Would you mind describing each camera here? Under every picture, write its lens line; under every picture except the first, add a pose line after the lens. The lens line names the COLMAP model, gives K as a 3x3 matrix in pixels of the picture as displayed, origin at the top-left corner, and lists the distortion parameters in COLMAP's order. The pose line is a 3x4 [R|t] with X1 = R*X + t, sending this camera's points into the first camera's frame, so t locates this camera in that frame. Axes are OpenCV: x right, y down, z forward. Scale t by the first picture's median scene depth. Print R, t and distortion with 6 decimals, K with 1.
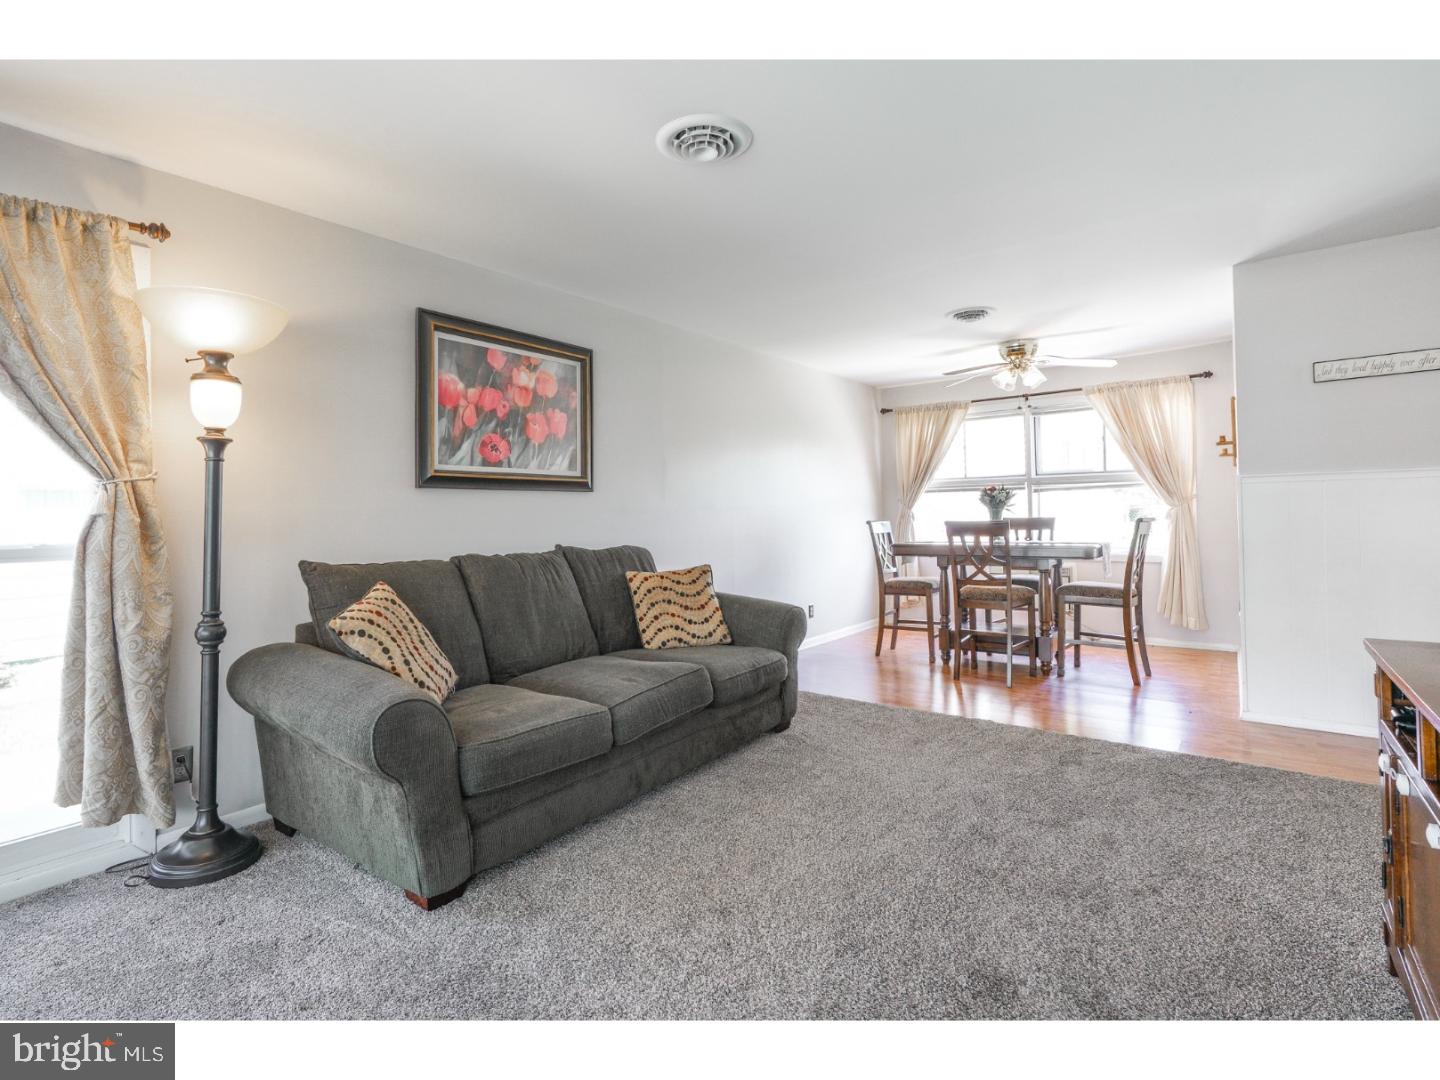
lens RADIAL K [[688.1, 0, 694.3], [0, 688.1, 492.2], [0, 0, 1]] dist [-0.001333, -0.000122]
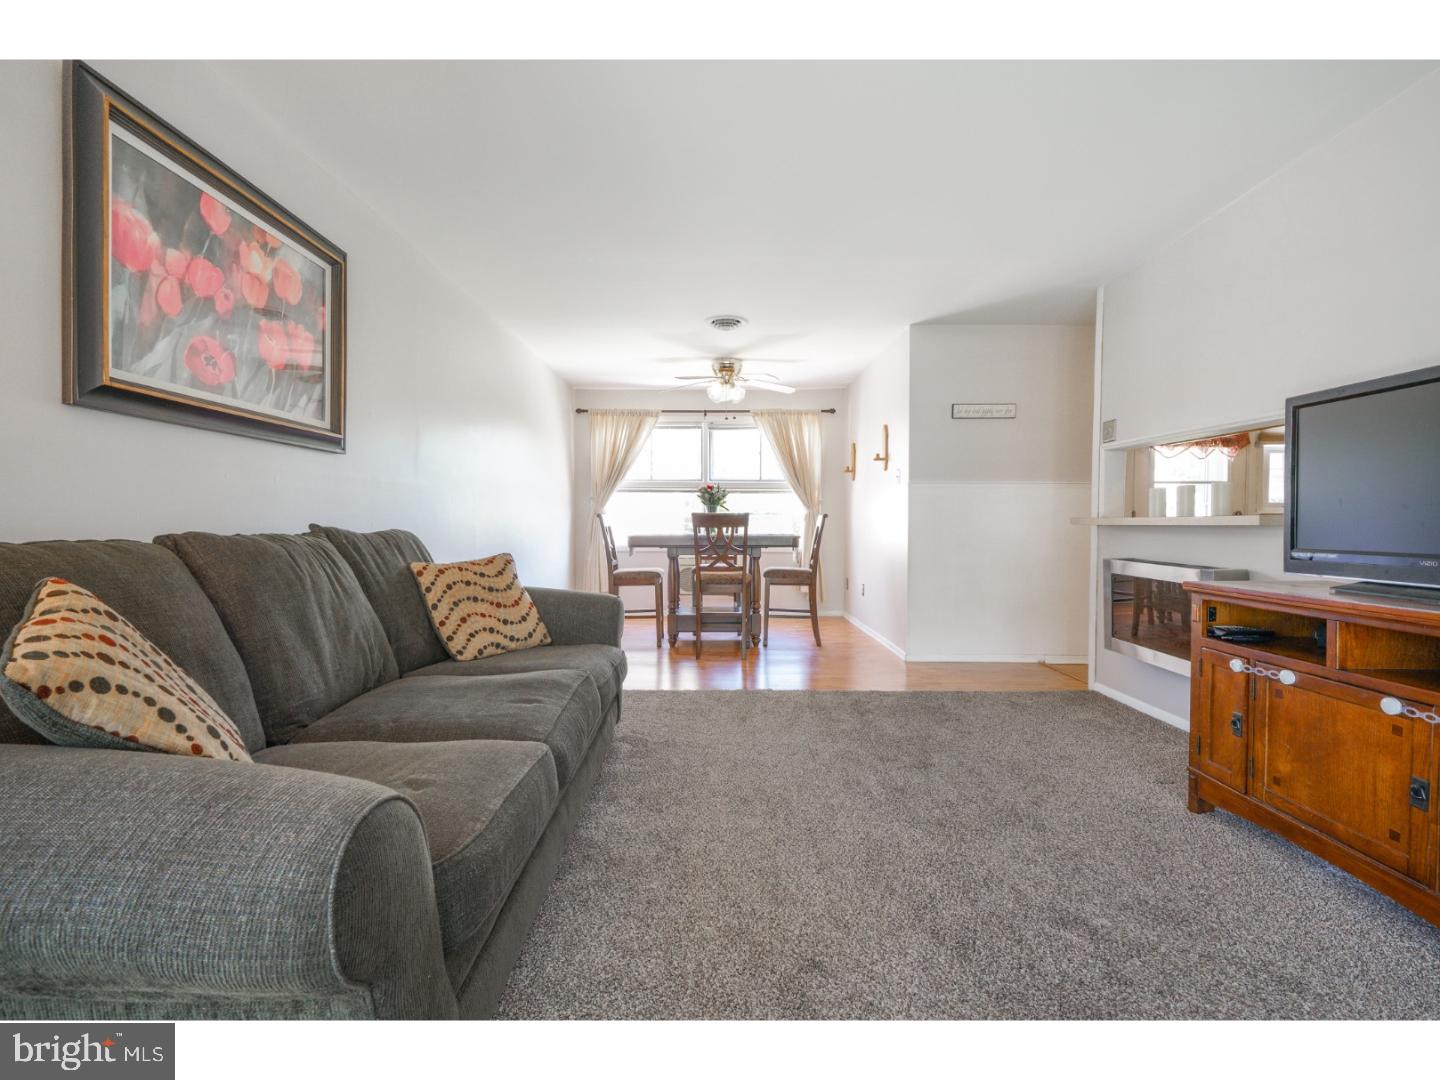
lens RADIAL K [[620.6, 0, 723.6], [0, 620.6, 524.5], [0, 0, 1]] dist [-0.000441, 0.000518]
pose [[0.791571, 0.015237, 0.610887, -0.249873], [-0.037077, 0.999045, 0.023124, 0.047233], [-0.609951, -0.040954, 0.791380, 0.269287]]
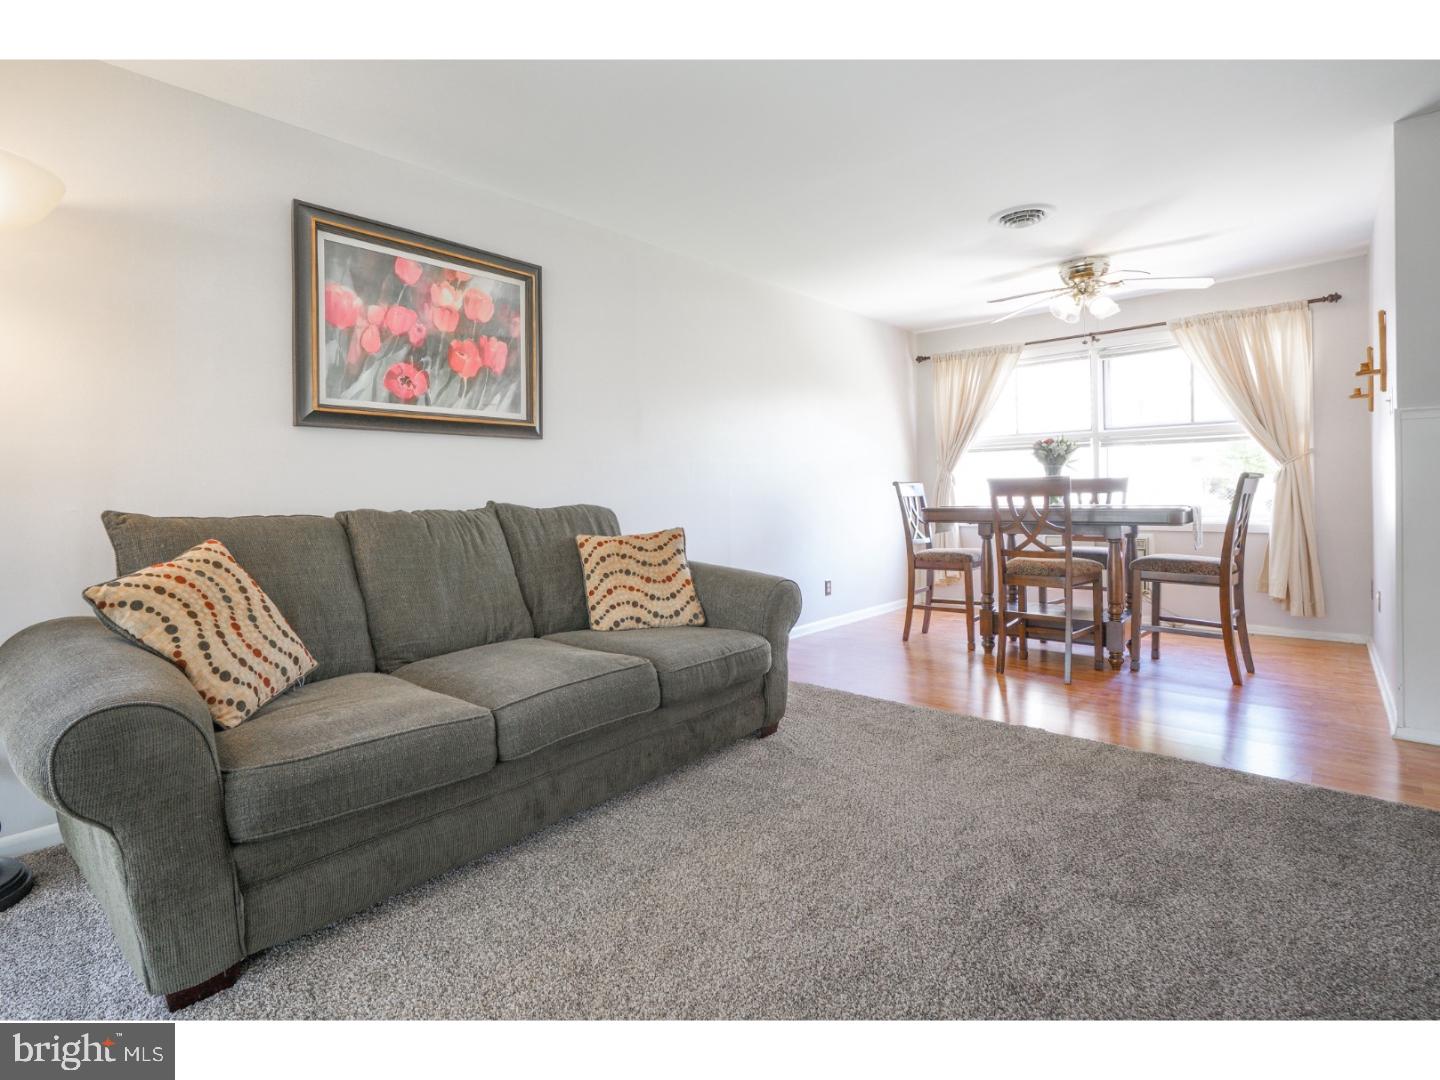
lens RADIAL K [[699.2, 0, 670.8], [0, 699.2, 486.9], [0, 0, 1]] dist [-0.002617, 0.001207]
pose [[0.995880, -0.001806, -0.090661, 0.089342], [0.004281, 0.999623, 0.027119, 0.037641], [0.090578, -0.027395, 0.995512, 0.192829]]
